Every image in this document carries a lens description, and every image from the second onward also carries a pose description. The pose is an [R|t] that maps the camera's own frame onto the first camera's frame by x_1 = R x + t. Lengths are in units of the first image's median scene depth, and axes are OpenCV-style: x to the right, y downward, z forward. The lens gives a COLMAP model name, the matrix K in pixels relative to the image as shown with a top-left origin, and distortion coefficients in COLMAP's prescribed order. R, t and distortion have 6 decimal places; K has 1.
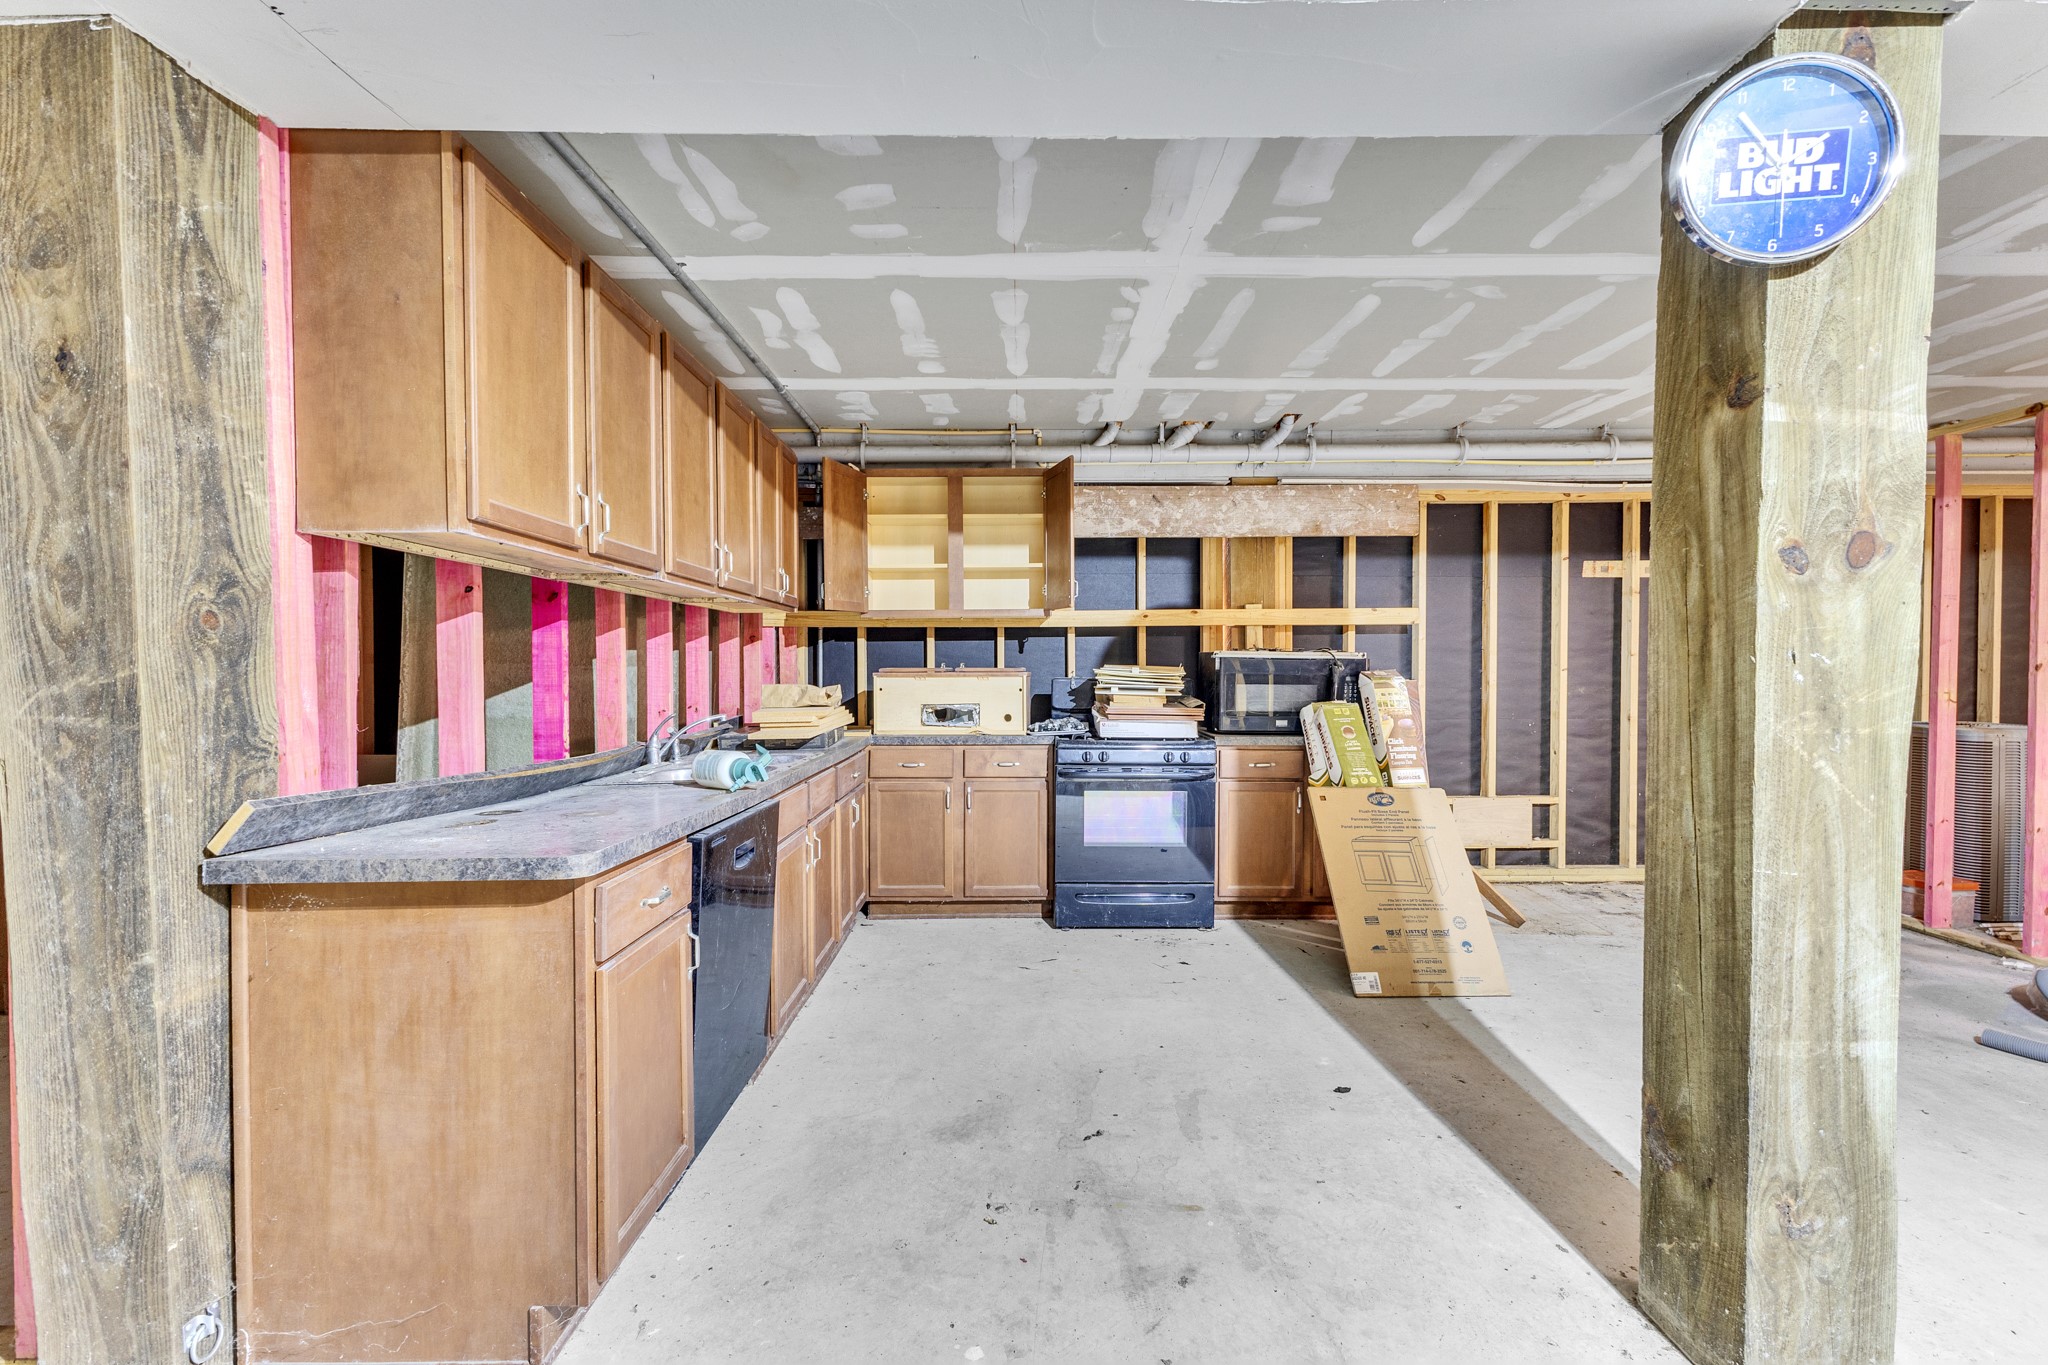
lens RADIAL K [[878.3, 0, 1022.2], [0, 878.3, 677.9], [0, 0, 1]] dist [0.016781, -0.005313]
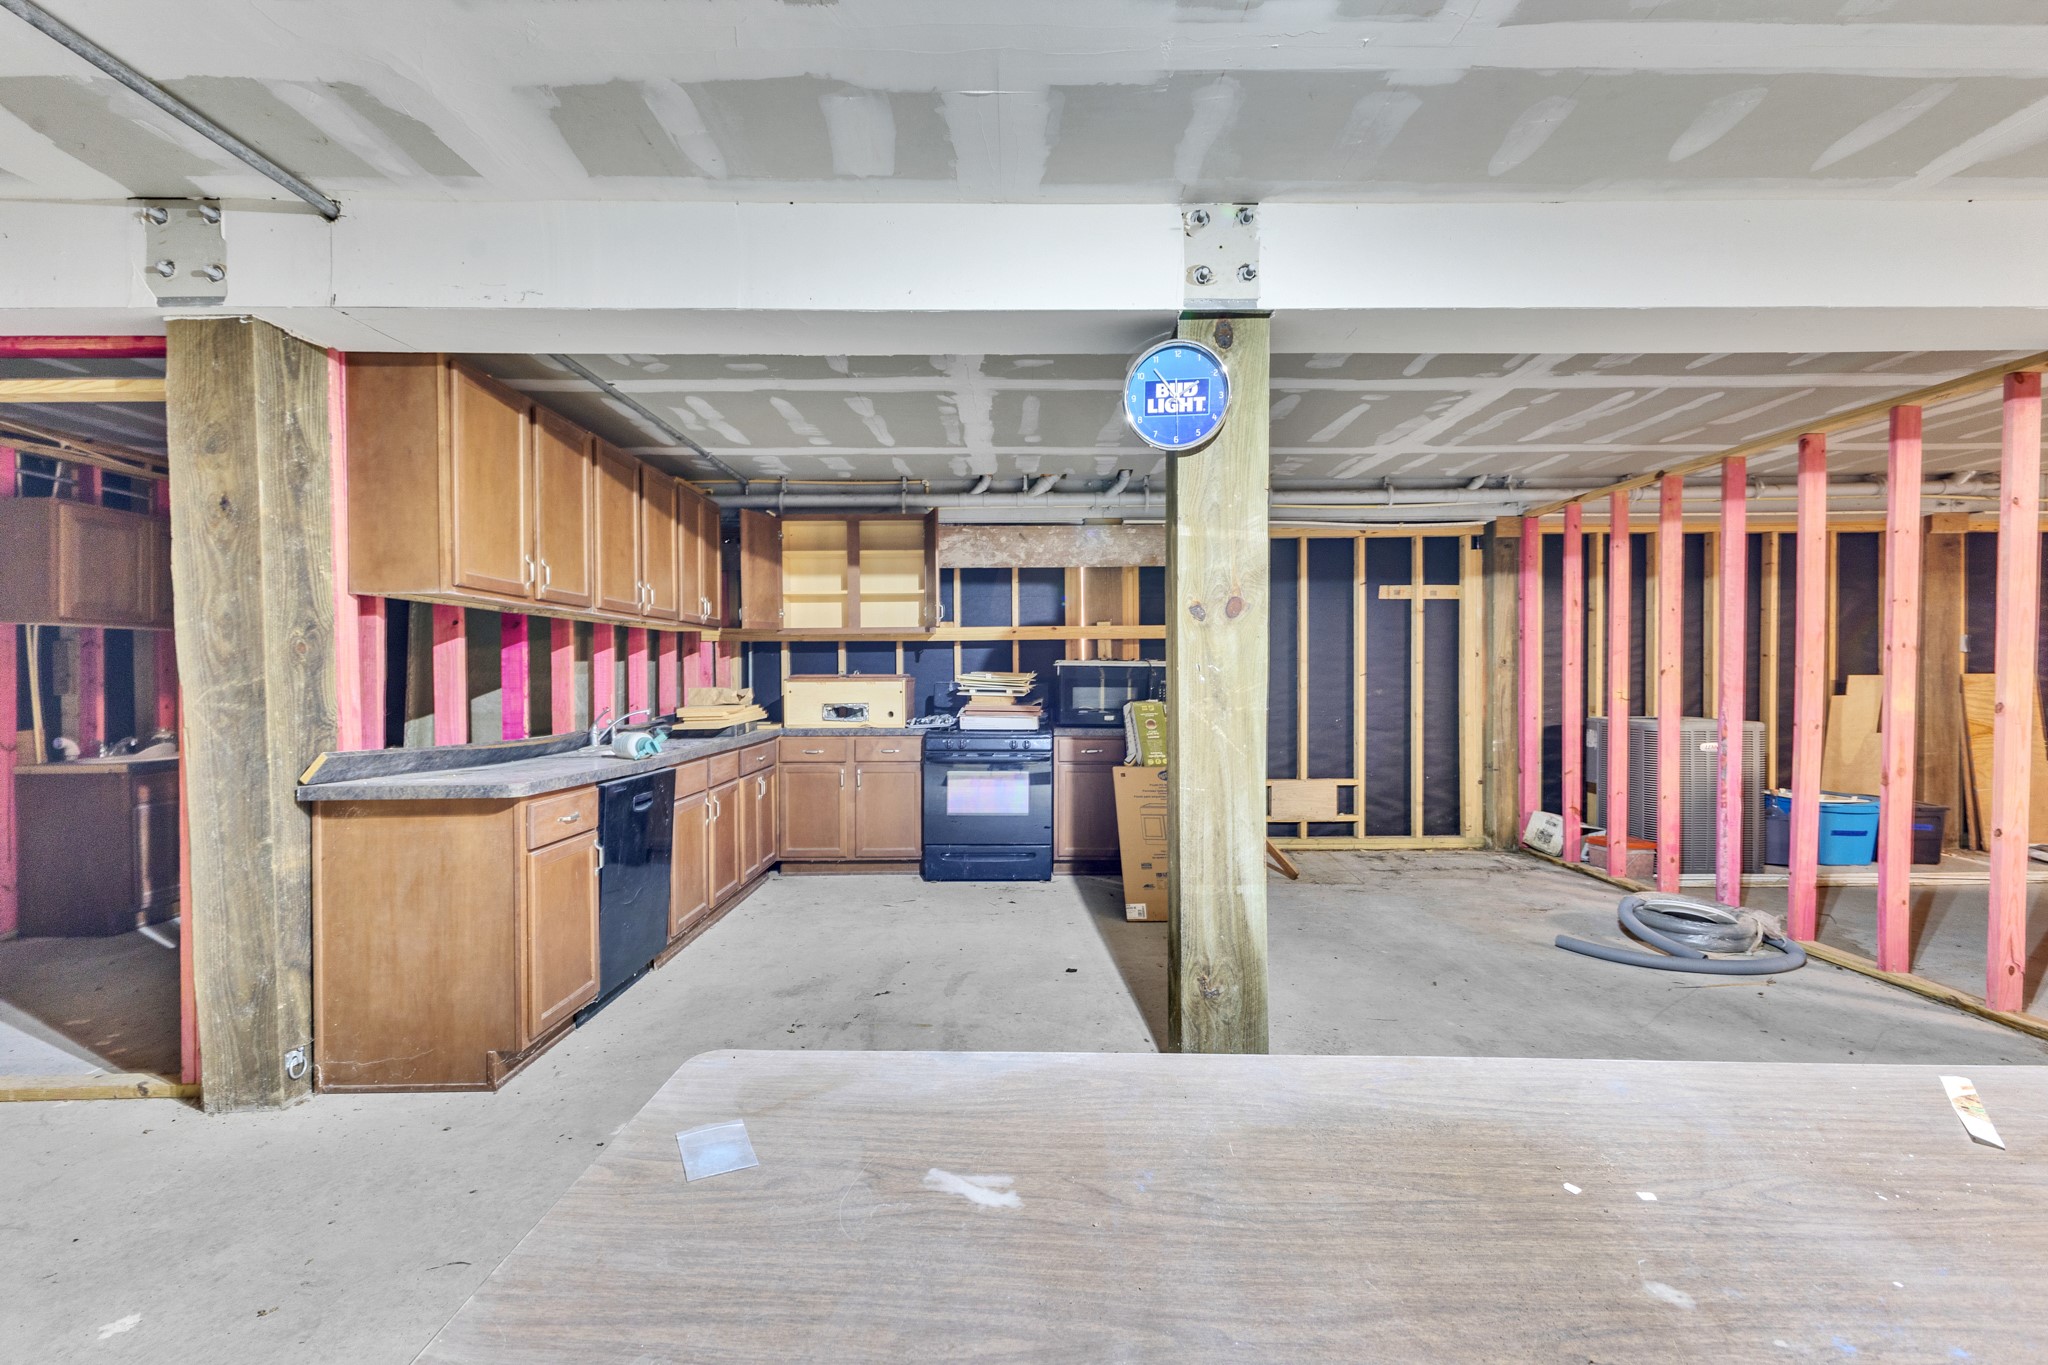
lens RADIAL K [[881.8, 0, 1022.0], [0, 881.8, 678.0], [0, 0, 1]] dist [0.012675, 0.000412]
pose [[0.999996, -0.002550, -0.001517, 0.250075], [0.002539, 0.999971, -0.007211, 0.004680], [0.001535, 0.007207, 0.999973, -0.372455]]
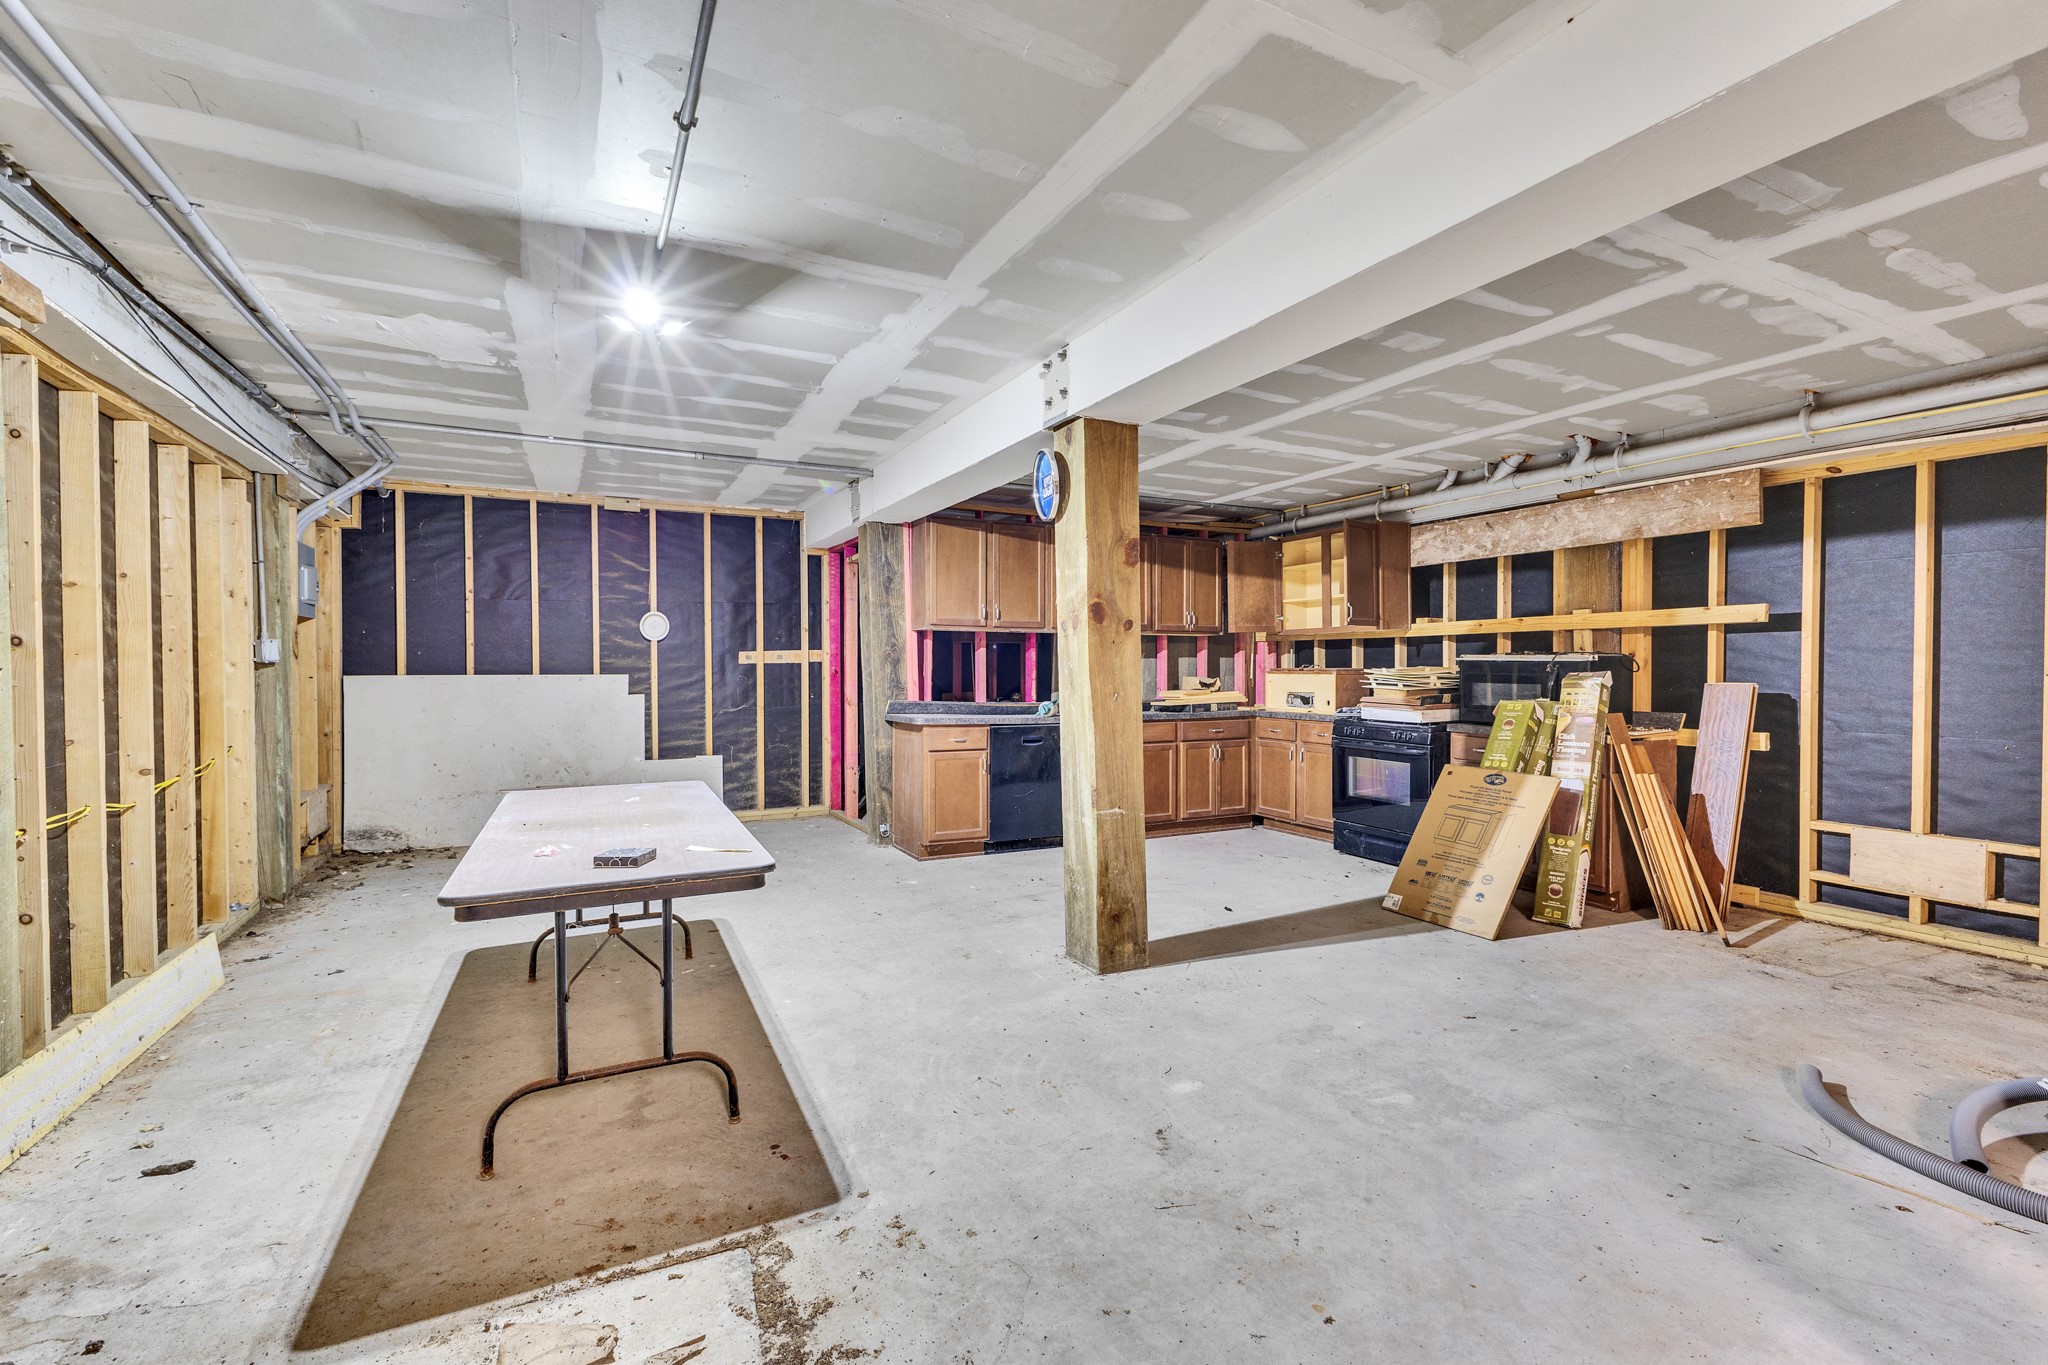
lens RADIAL K [[878.3, 0, 1022.2], [0, 878.3, 677.9], [0, 0, 1]] dist [0.016781, -0.005313]
pose [[0.453473, 0.012957, -0.891176, 1.504403], [-0.013987, 0.999875, 0.007420, 0.000327], [0.891160, 0.009101, 0.453598, -0.141033]]
